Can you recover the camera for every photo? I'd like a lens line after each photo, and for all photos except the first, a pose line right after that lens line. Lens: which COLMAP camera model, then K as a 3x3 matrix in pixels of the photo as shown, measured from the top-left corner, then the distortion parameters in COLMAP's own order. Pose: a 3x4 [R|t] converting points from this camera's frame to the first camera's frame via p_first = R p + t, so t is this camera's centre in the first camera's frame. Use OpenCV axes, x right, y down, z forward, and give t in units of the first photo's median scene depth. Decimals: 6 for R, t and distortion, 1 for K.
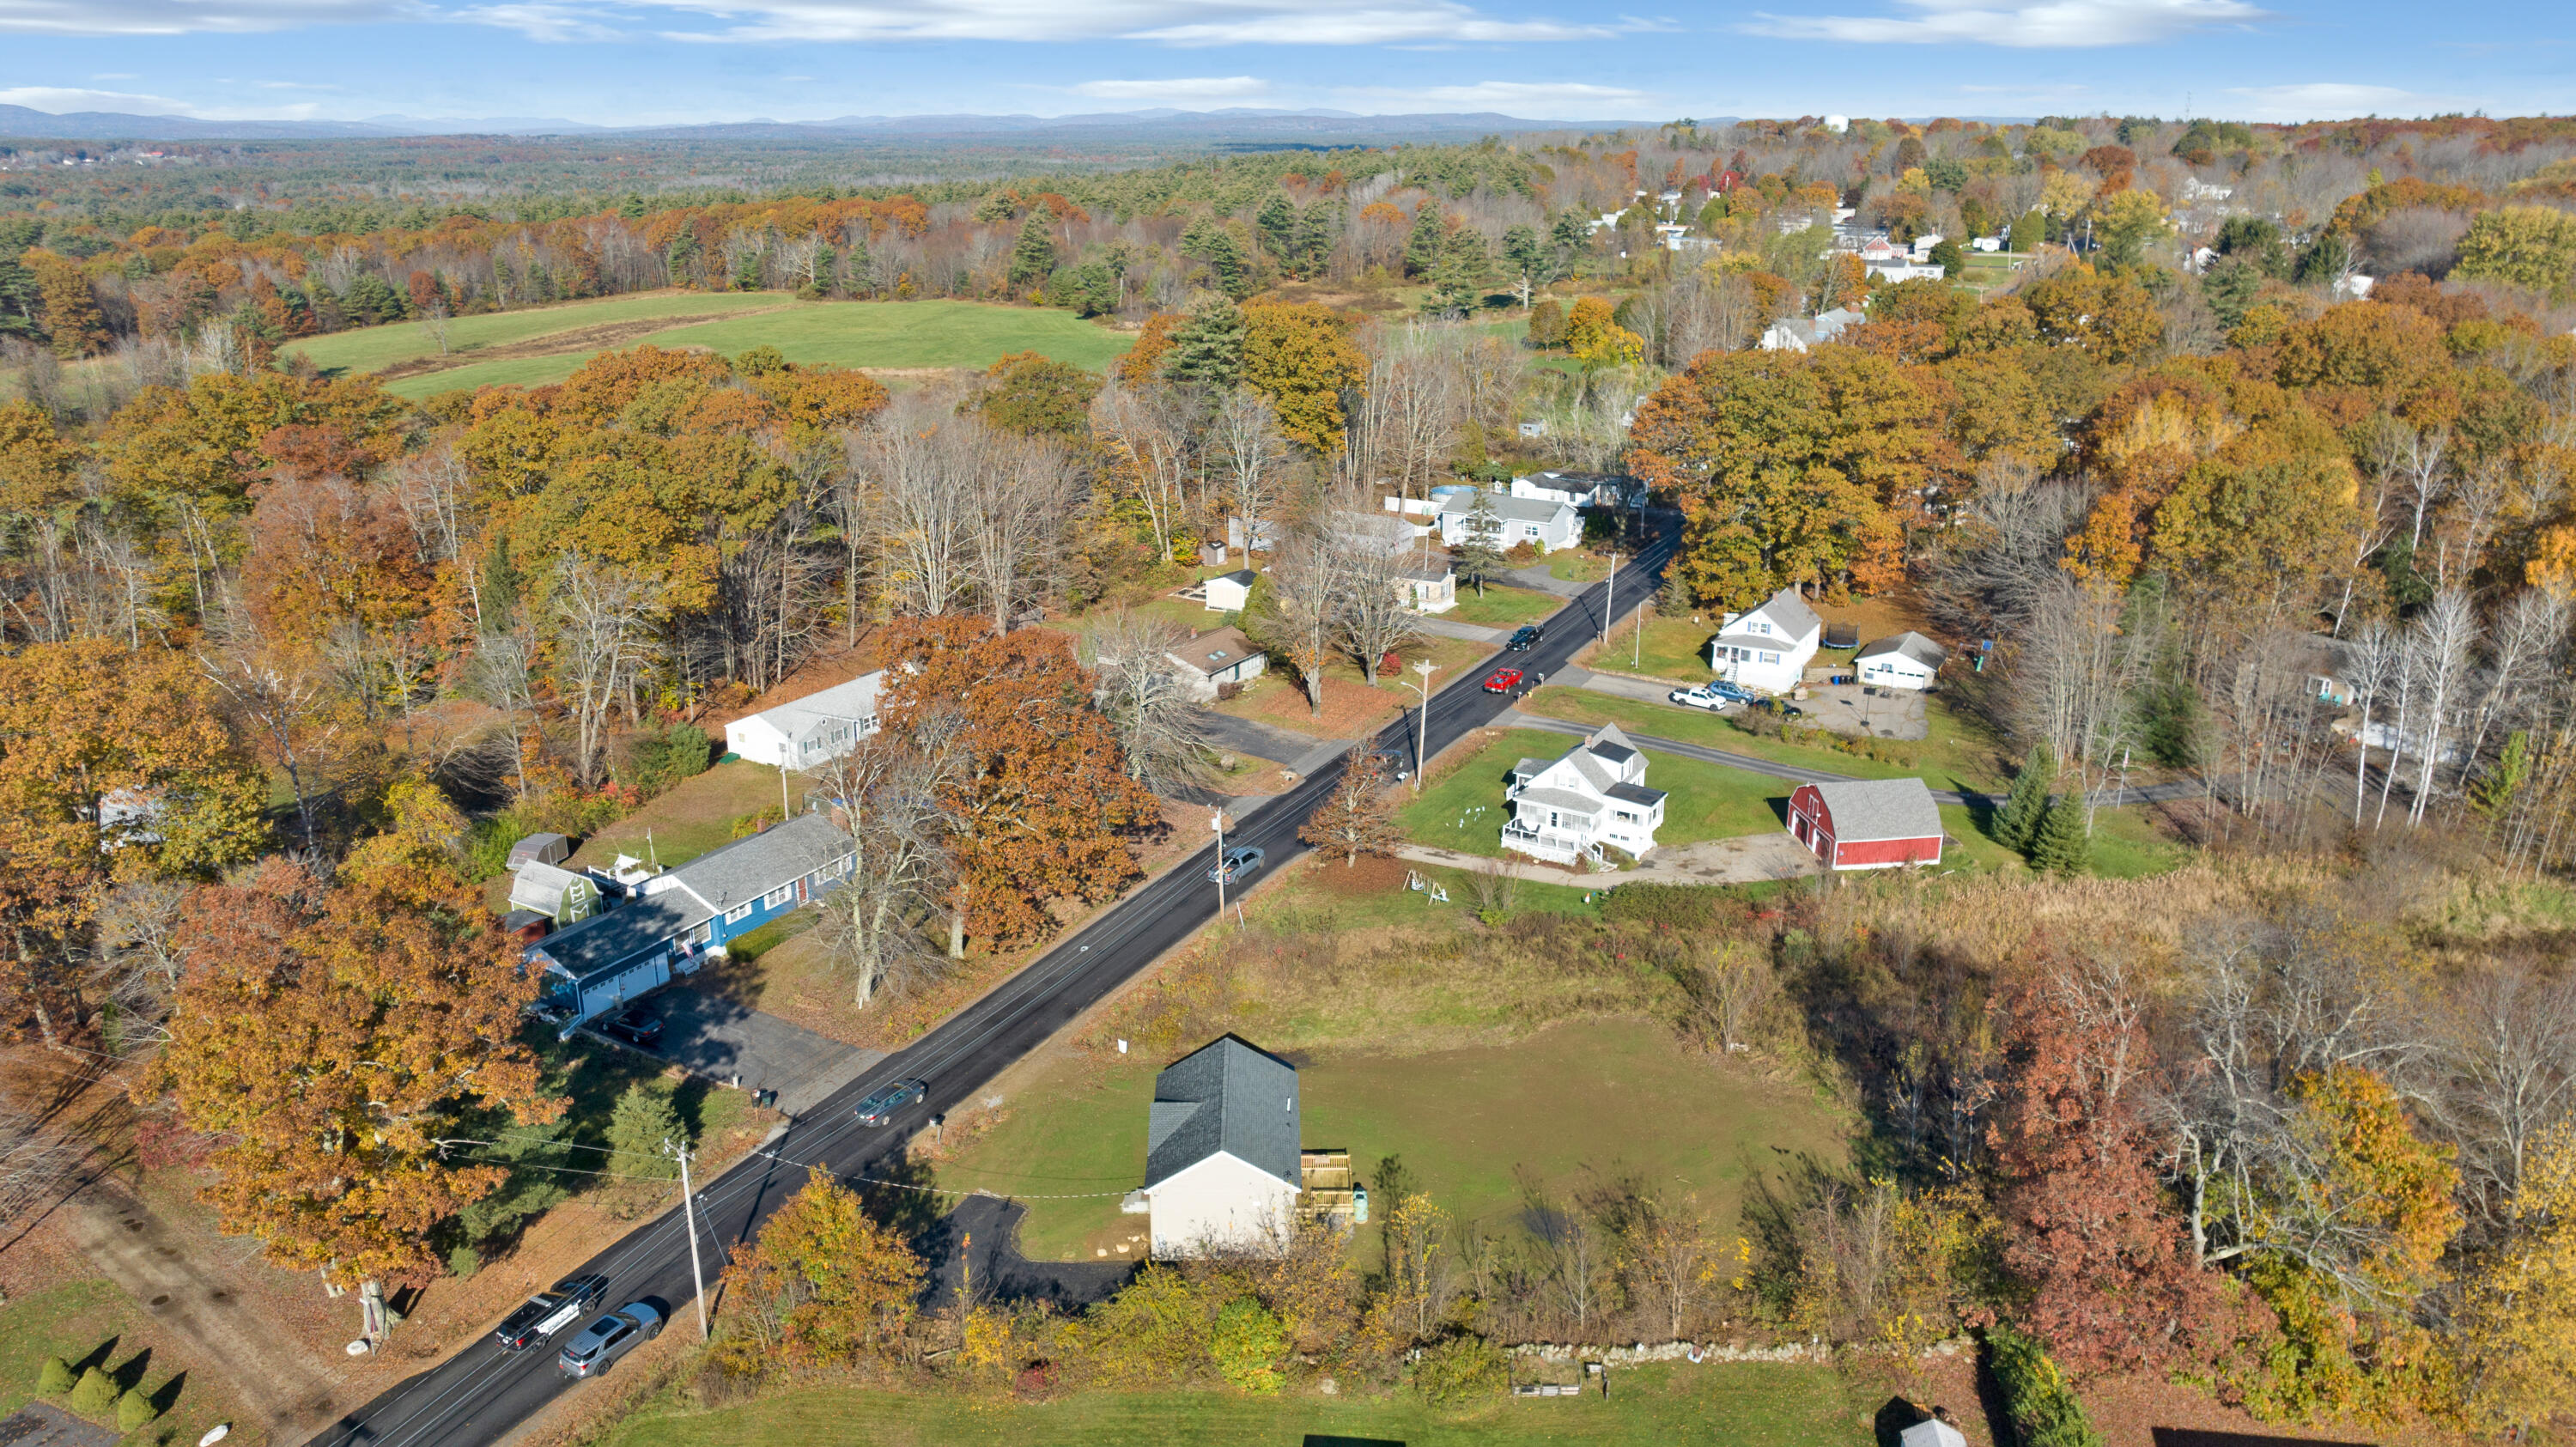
lens RADIAL K [[1849.0, 0, 1300.9], [0, 1849.0, 674.6], [0, 0, 1]] dist [-0.007151, 0.000221]
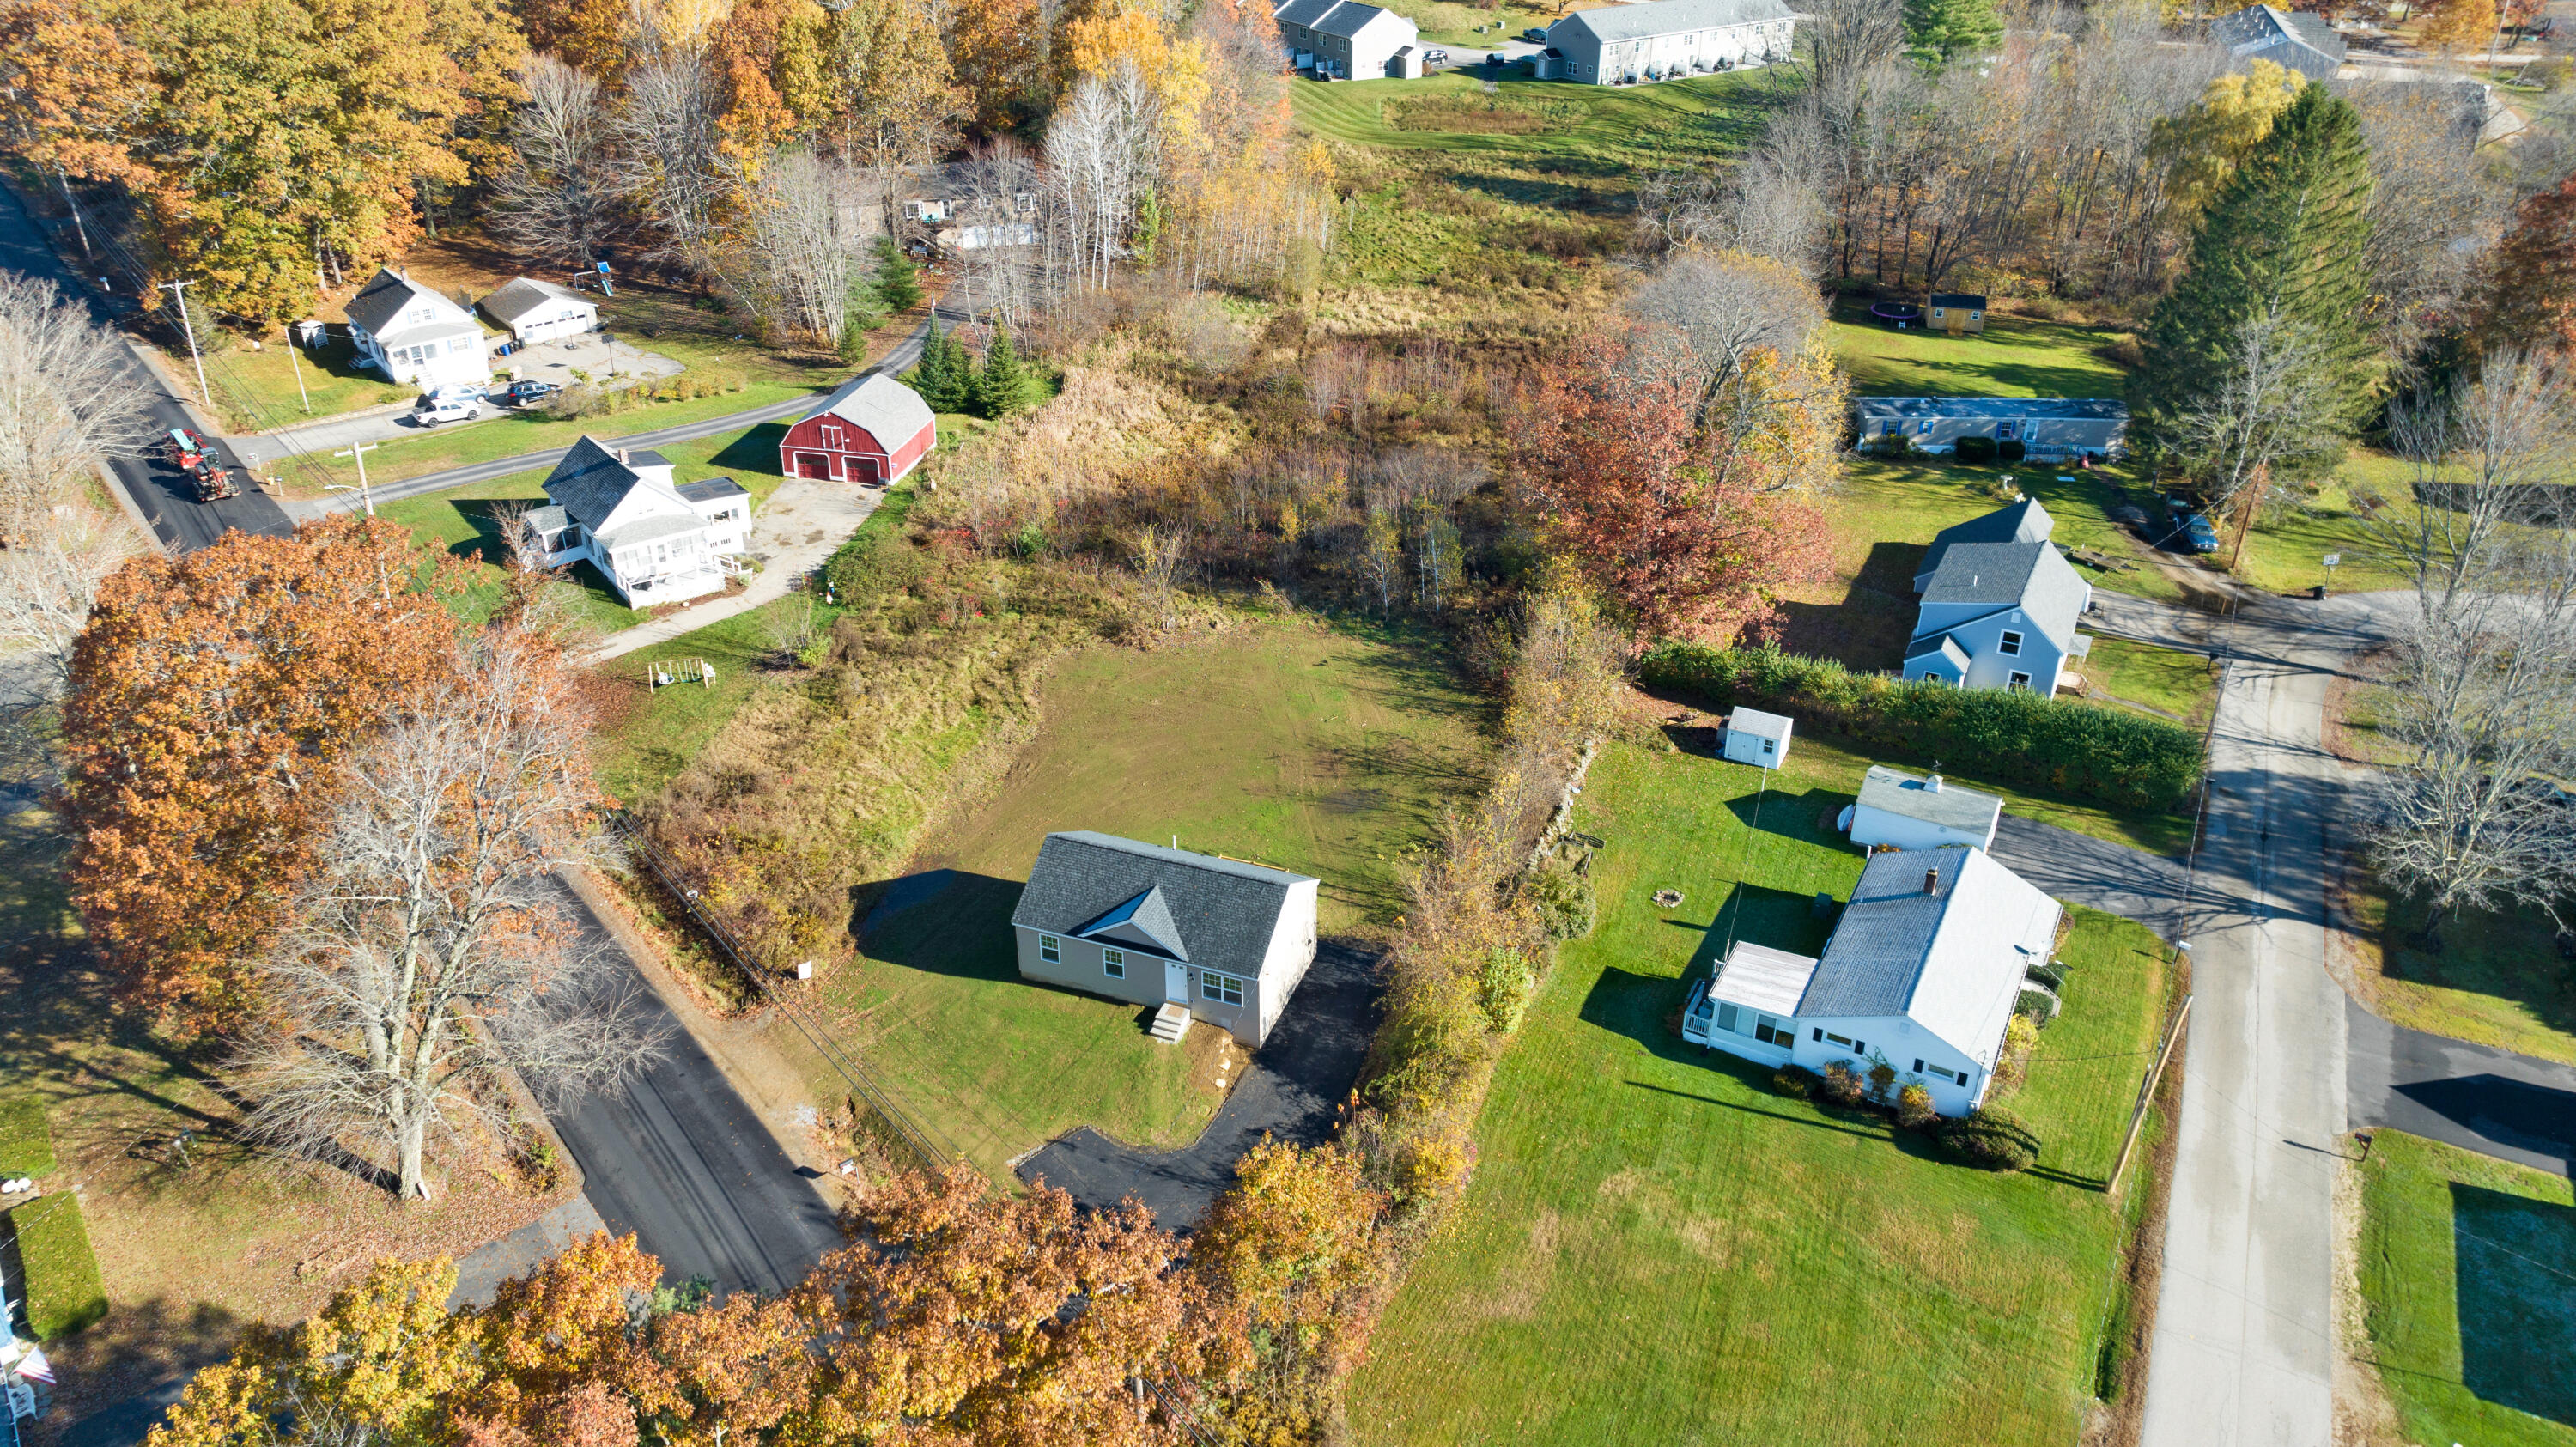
lens RADIAL K [[1814.5, 0, 1283.2], [0, 1814.5, 736.2], [0, 0, 1]] dist [-0.018339, 0.002766]
pose [[0.358915, -0.463297, 0.810269, -0.409901], [0.264002, 0.883052, 0.387971, -0.081057], [-0.895256, 0.074664, 0.439252, 0.356365]]
